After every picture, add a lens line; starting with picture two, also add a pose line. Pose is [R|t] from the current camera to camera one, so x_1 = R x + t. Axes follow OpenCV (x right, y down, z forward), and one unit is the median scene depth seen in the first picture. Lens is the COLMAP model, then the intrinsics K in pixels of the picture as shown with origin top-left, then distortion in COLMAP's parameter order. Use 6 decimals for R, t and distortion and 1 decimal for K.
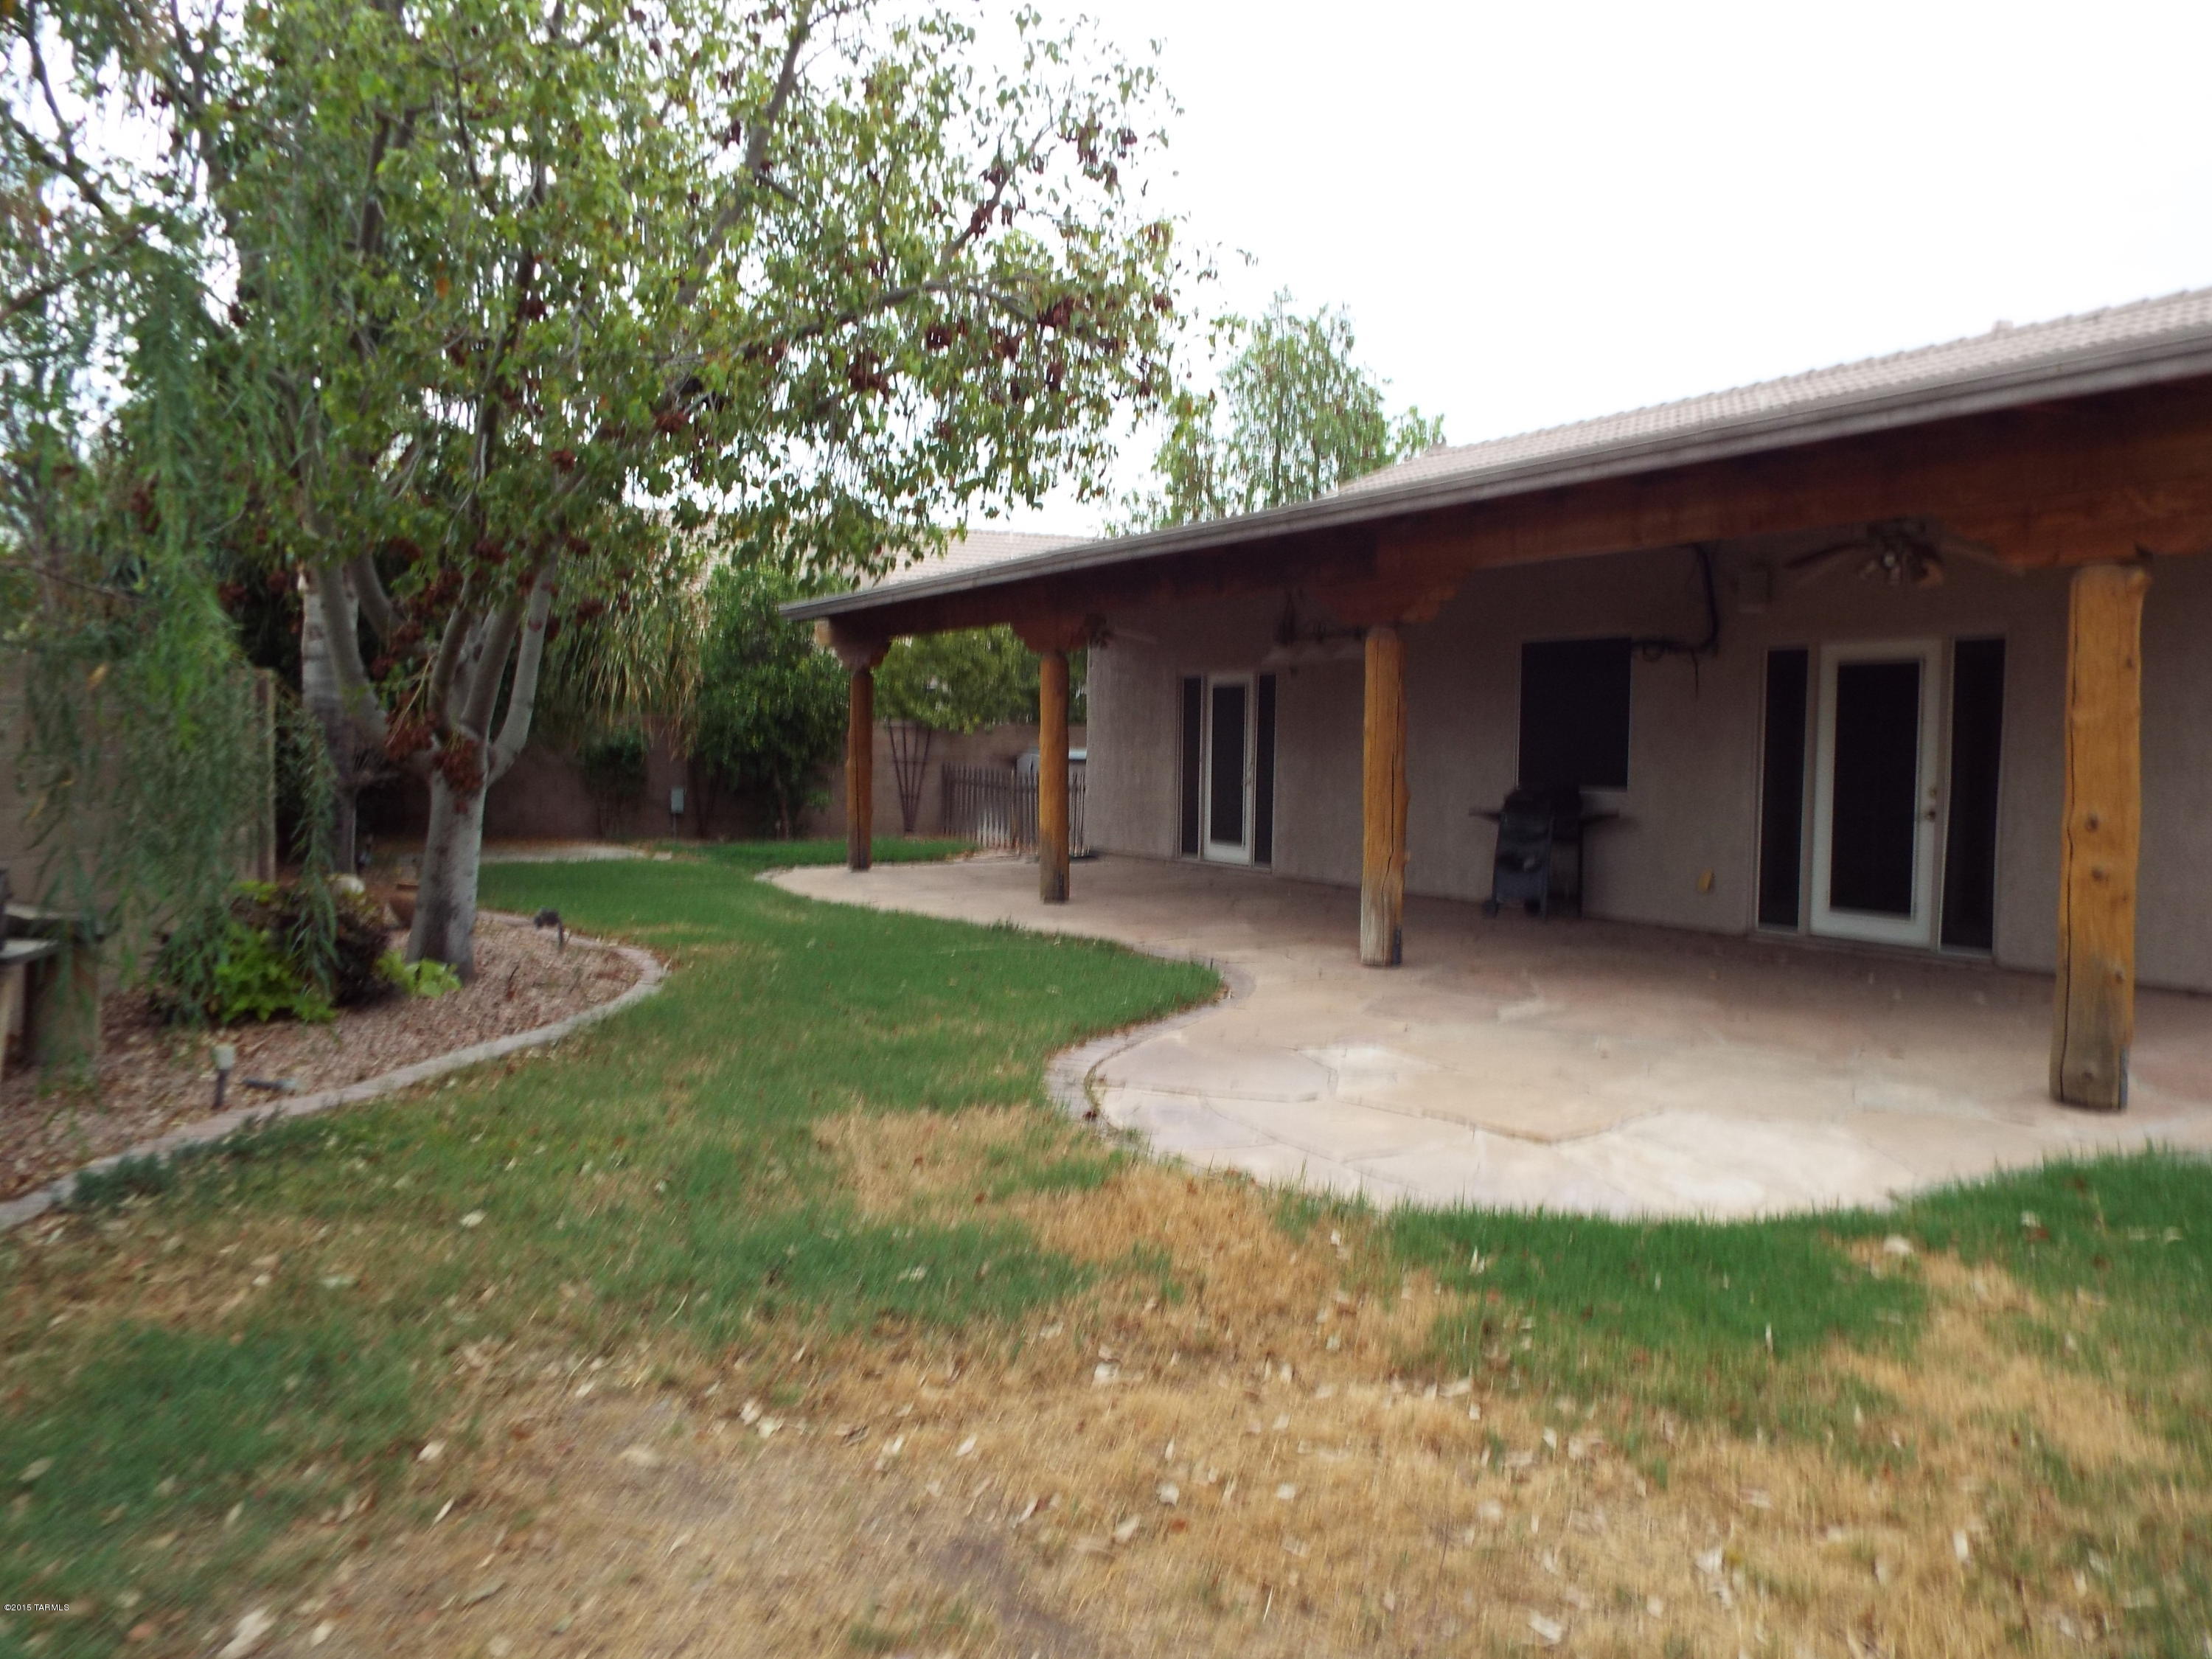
lens RADIAL K [[1613.5, 0, 1115.1], [0, 1613.5, 827.9], [0, 0, 1]] dist [-0.005640, 0.004692]
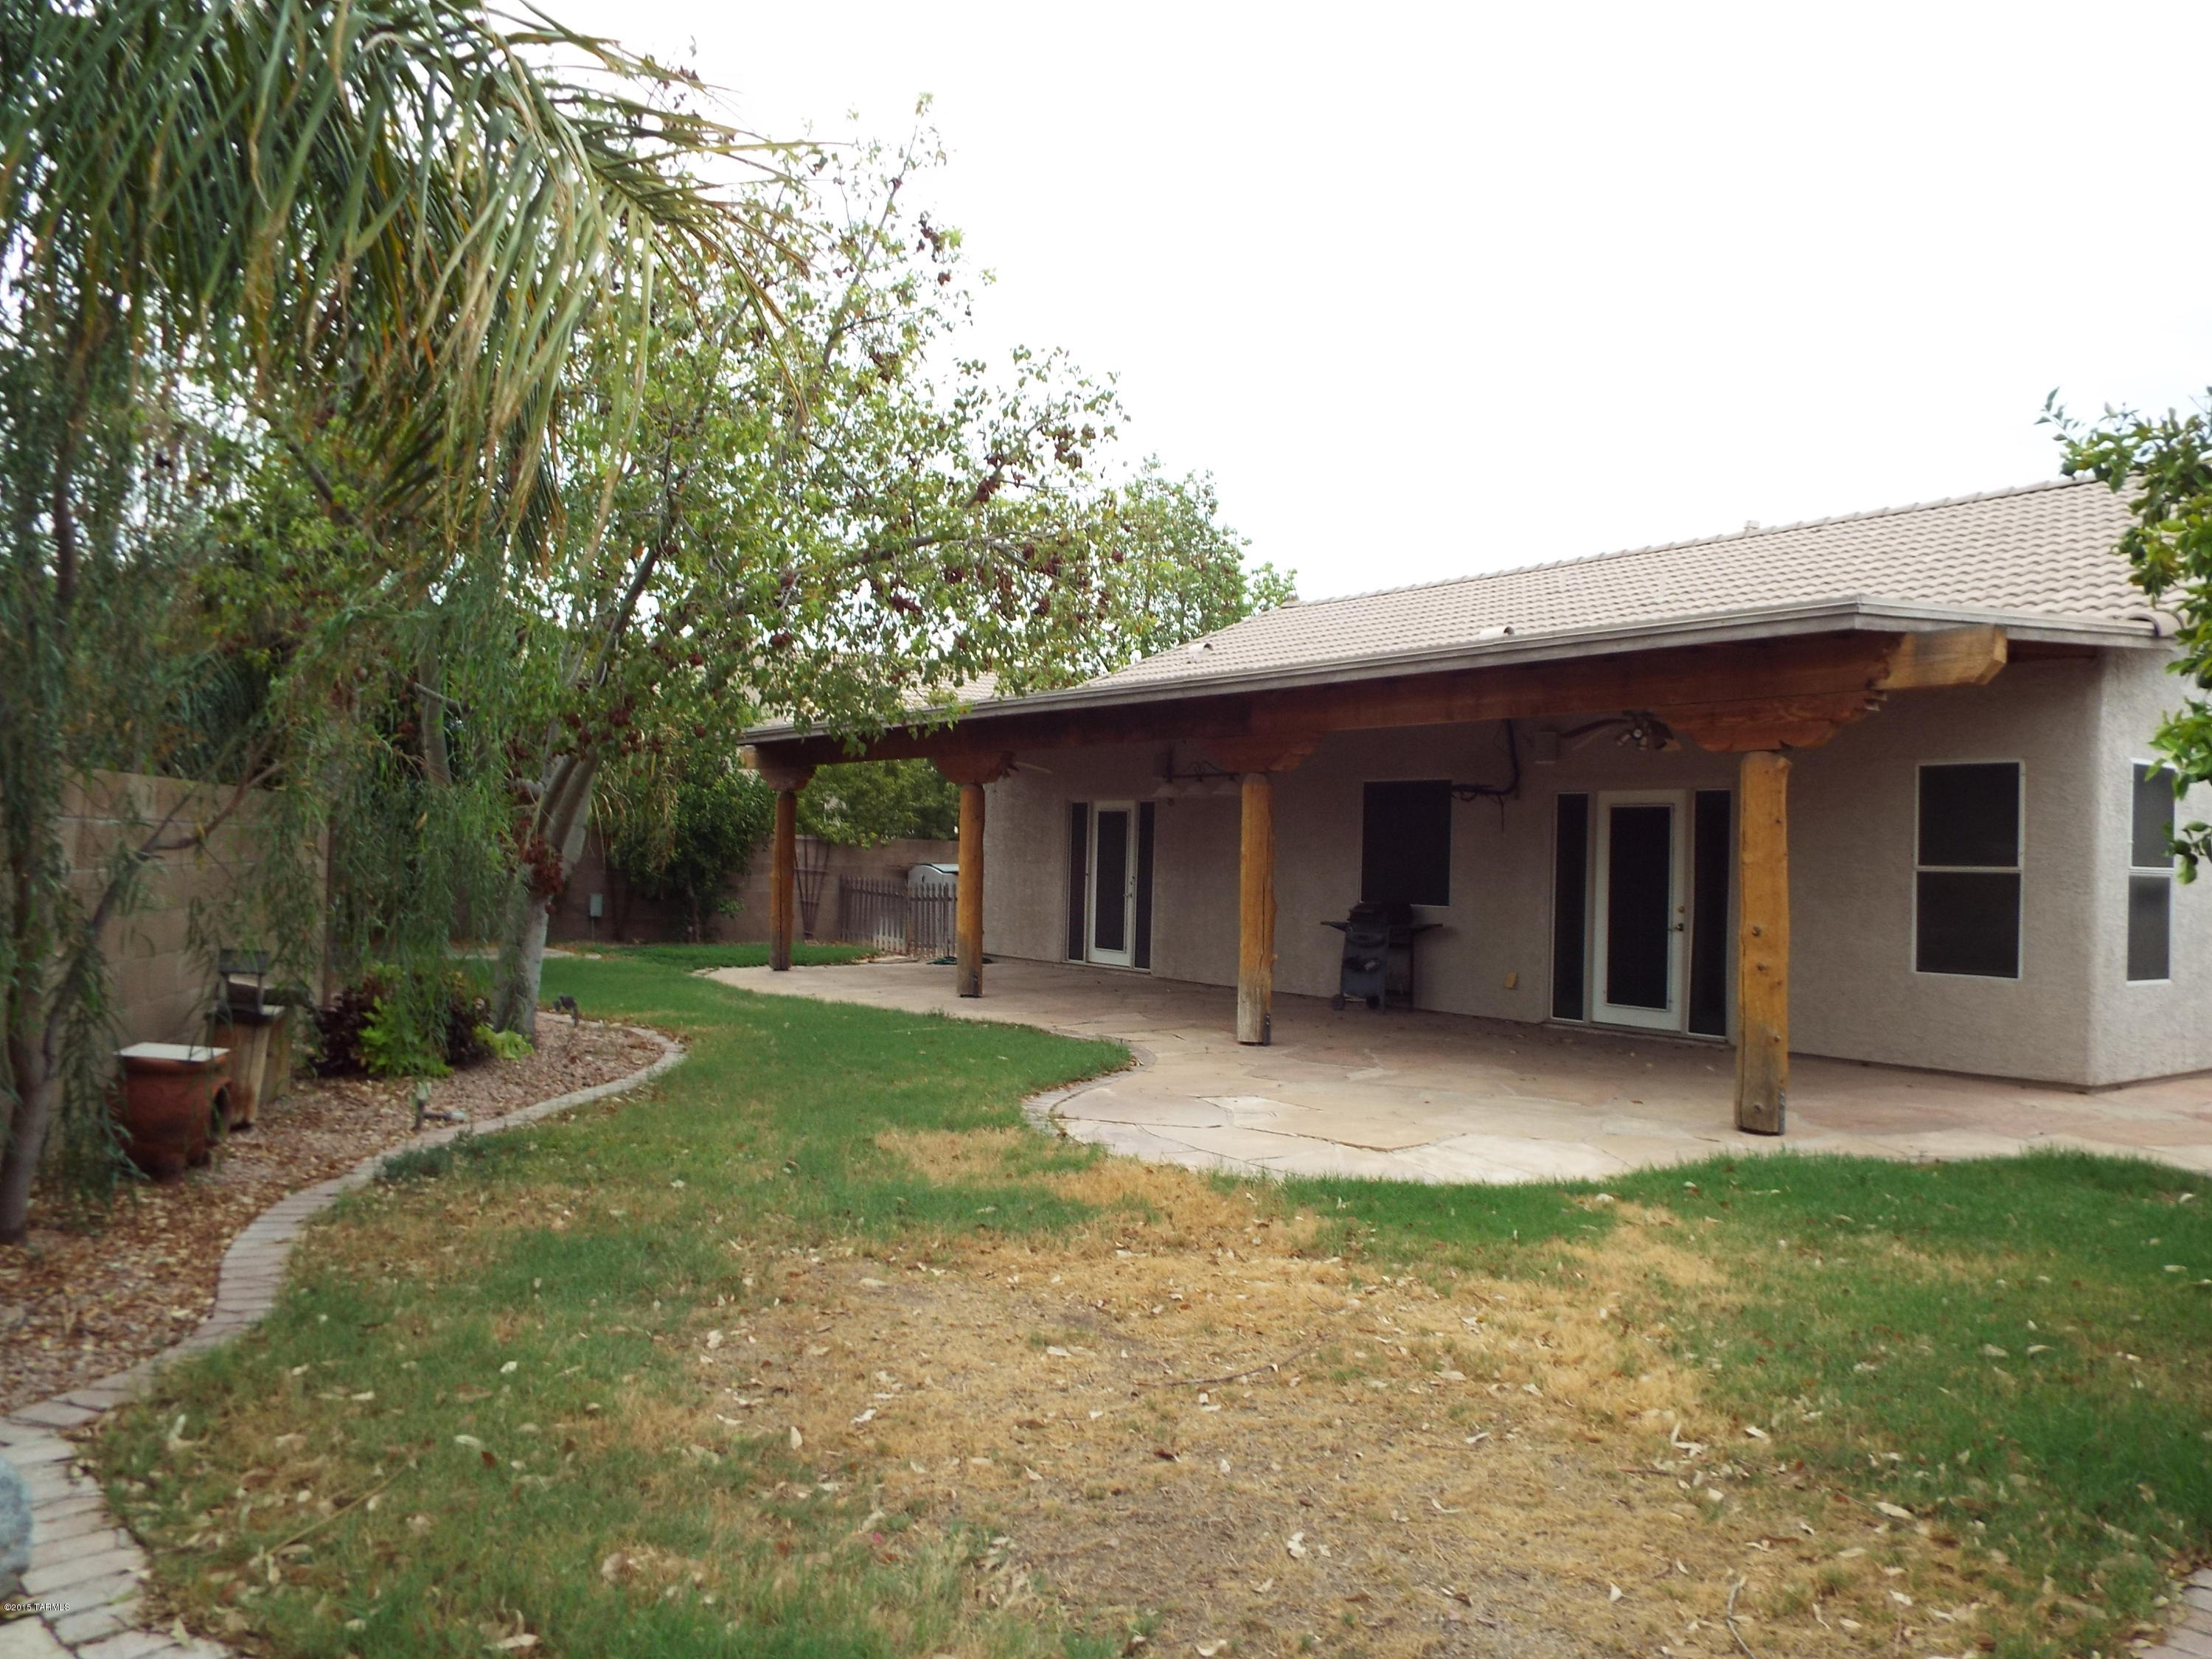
lens RADIAL K [[1613.5, 0, 1099.4], [0, 1613.5, 834.4], [0, 0, 1]] dist [-0.005640, 0.004692]
pose [[0.996219, 0.014802, 0.085608, -0.097644], [-0.009176, 0.997794, -0.065746, 0.009777], [-0.086392, 0.064712, 0.994157, -0.368510]]
